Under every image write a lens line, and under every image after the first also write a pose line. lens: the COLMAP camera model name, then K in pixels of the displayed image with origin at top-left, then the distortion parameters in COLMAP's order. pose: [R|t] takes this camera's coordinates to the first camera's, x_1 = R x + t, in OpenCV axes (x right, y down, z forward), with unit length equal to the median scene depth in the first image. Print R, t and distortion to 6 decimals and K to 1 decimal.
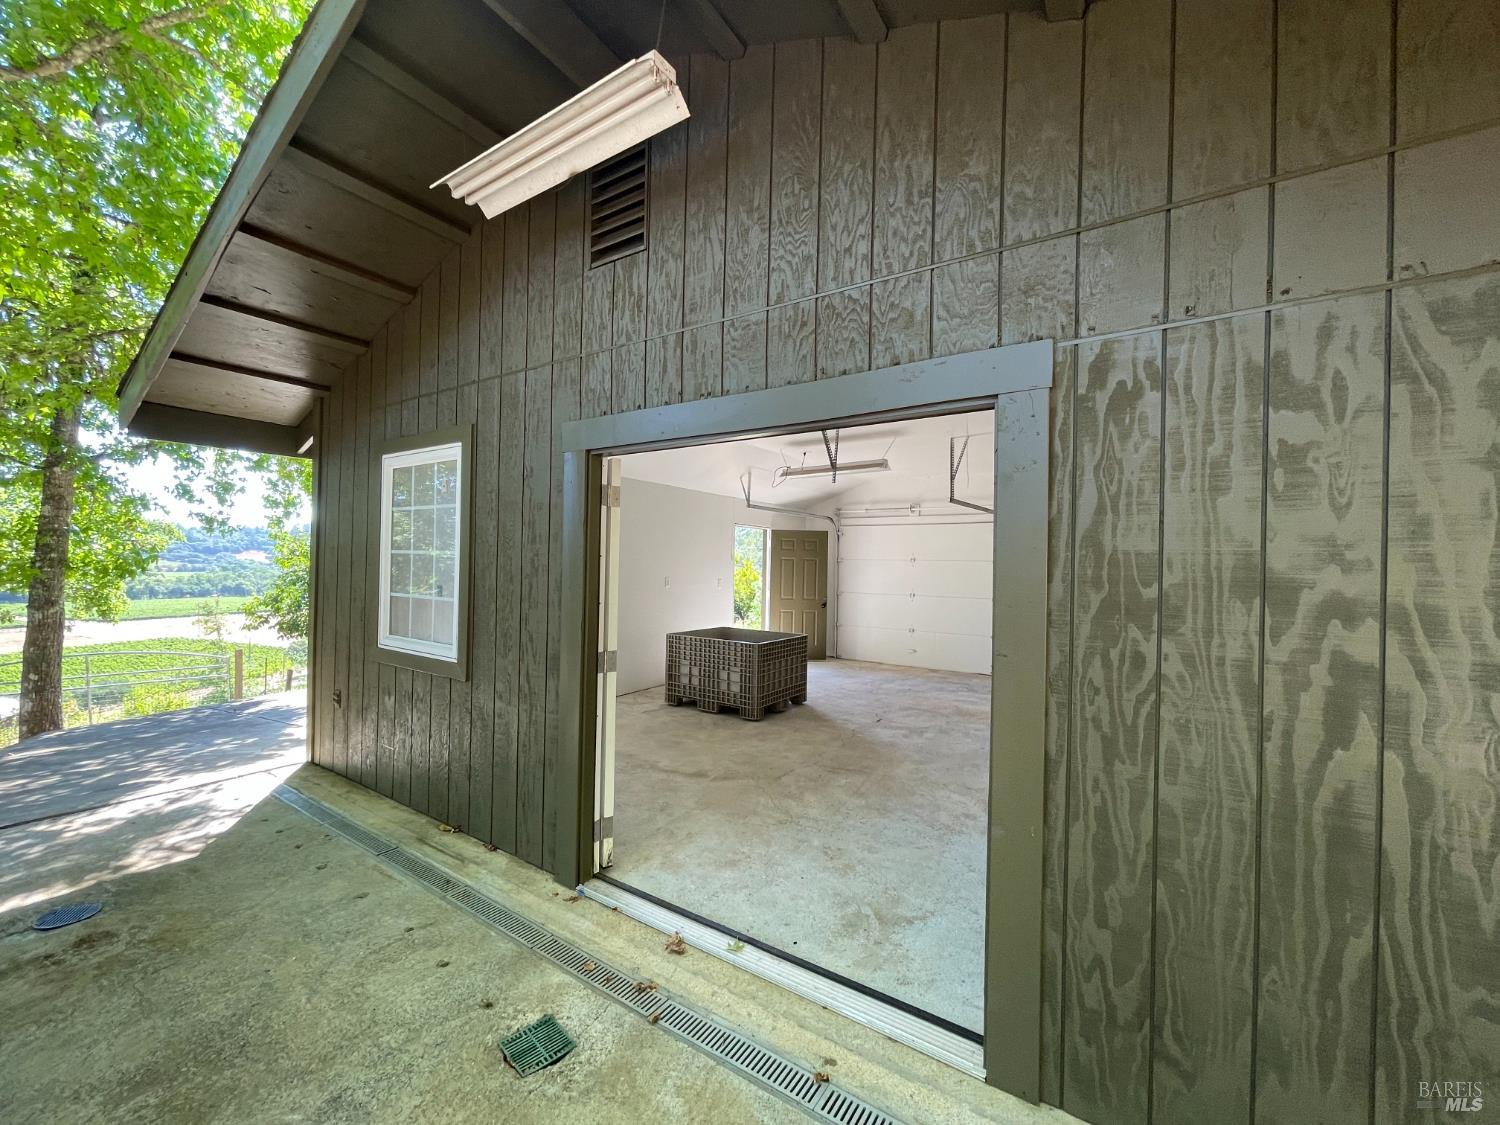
lens RADIAL K [[603.9, 0, 750.0], [0, 603.9, 562.5], [0, 0, 1]] dist [-0.001571, -0.000090]
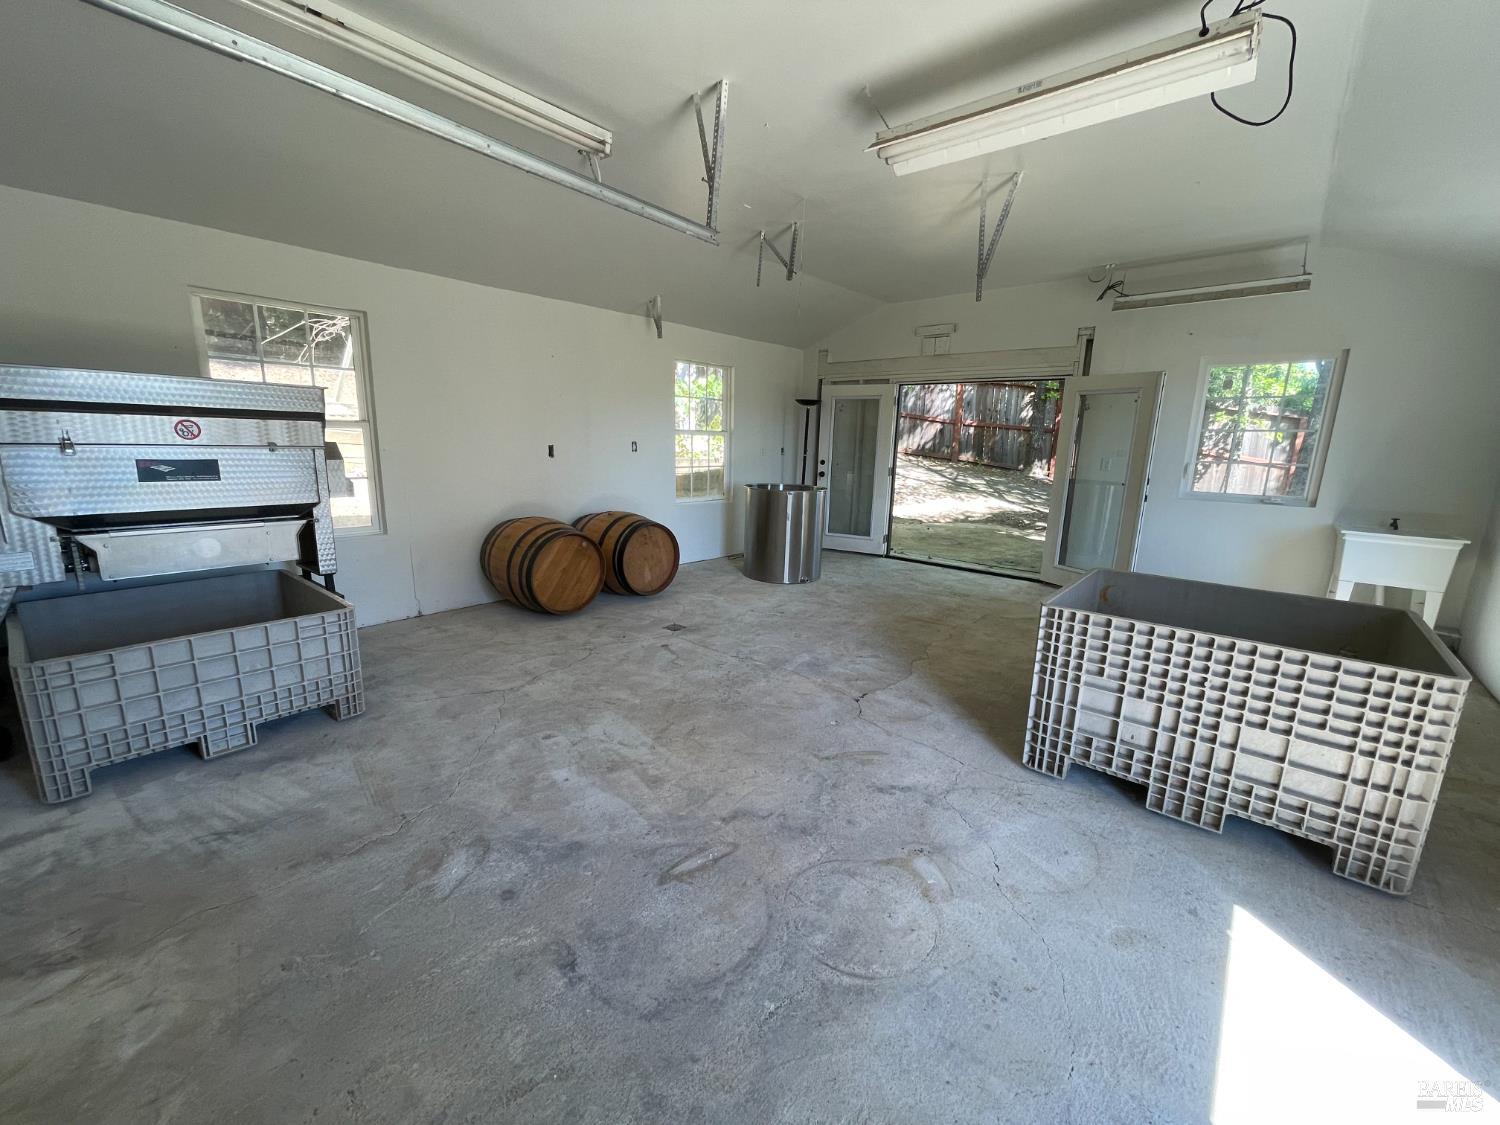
lens RADIAL K [[603.9, 0, 750.0], [0, 603.9, 562.5], [0, 0, 1]] dist [-0.001571, -0.000090]
pose [[-0.991705, -0.065318, 0.110700, 0.218105], [-0.041748, 0.978244, 0.203212, 0.025506], [-0.121565, 0.196904, -0.972857, 1.277132]]
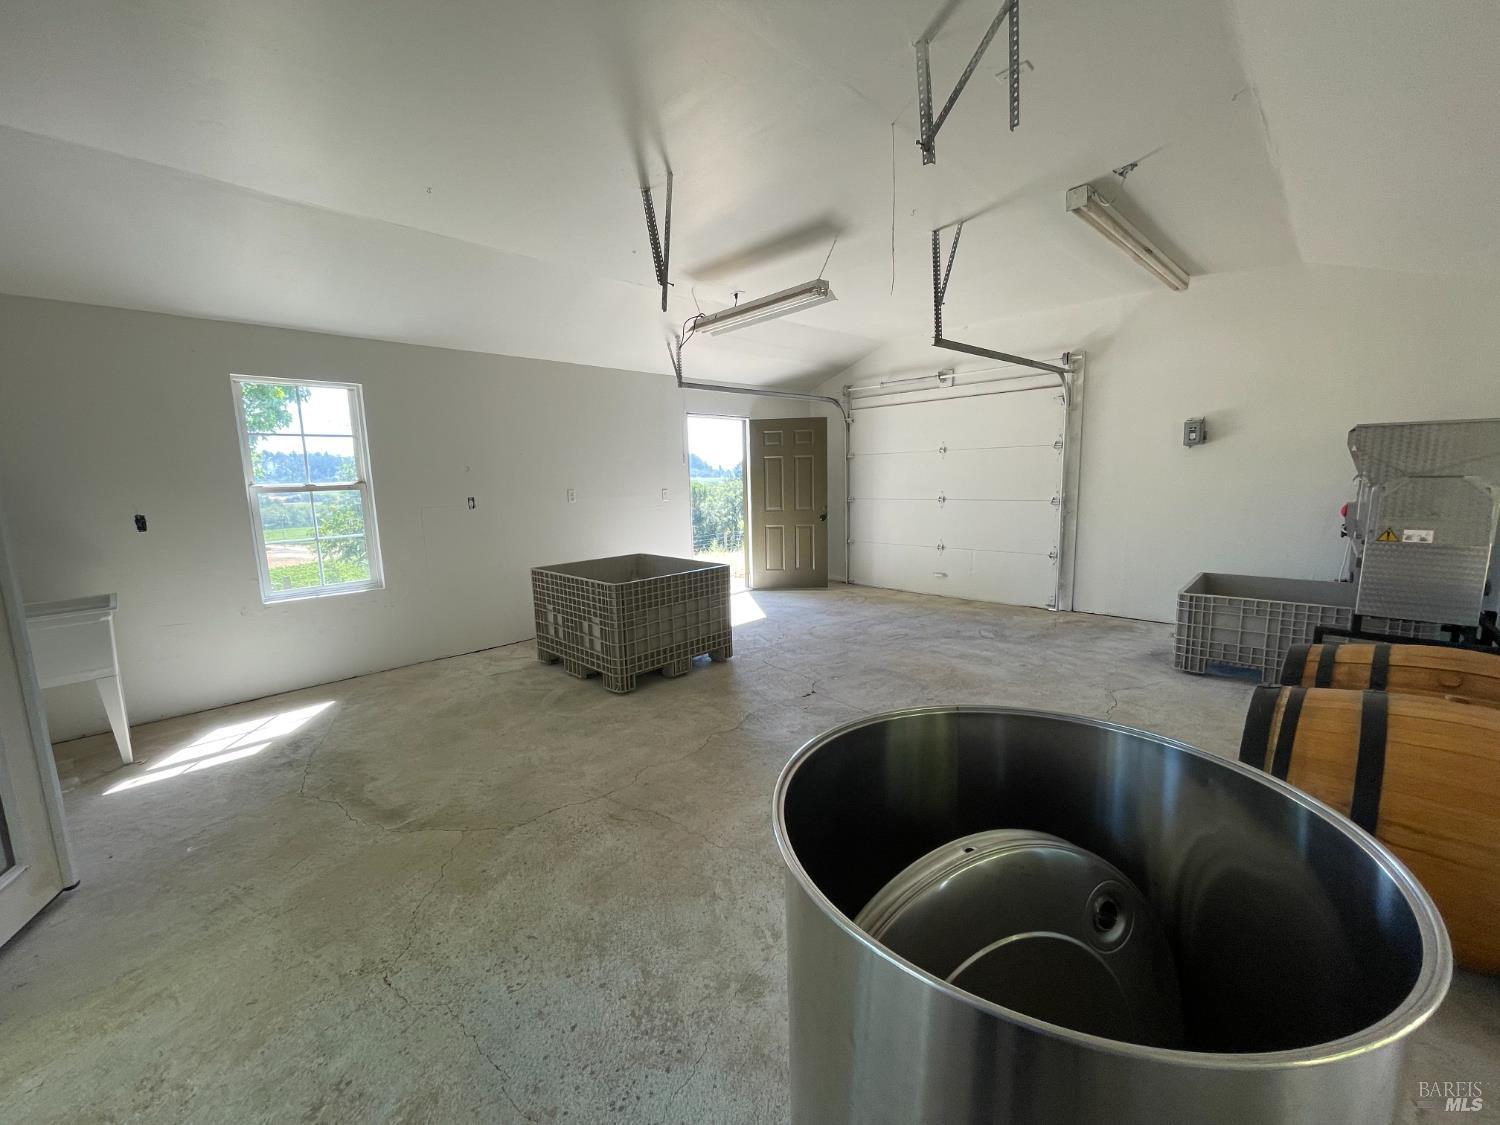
lens RADIAL K [[603.9, 0, 750.0], [0, 603.9, 562.5], [0, 0, 1]] dist [-0.001571, -0.000090]
pose [[0.980590, -0.020685, -0.194973, 0.235316], [0.049261, 0.988514, 0.142879, 0.018839], [0.189778, -0.149710, 0.970346, 0.310306]]
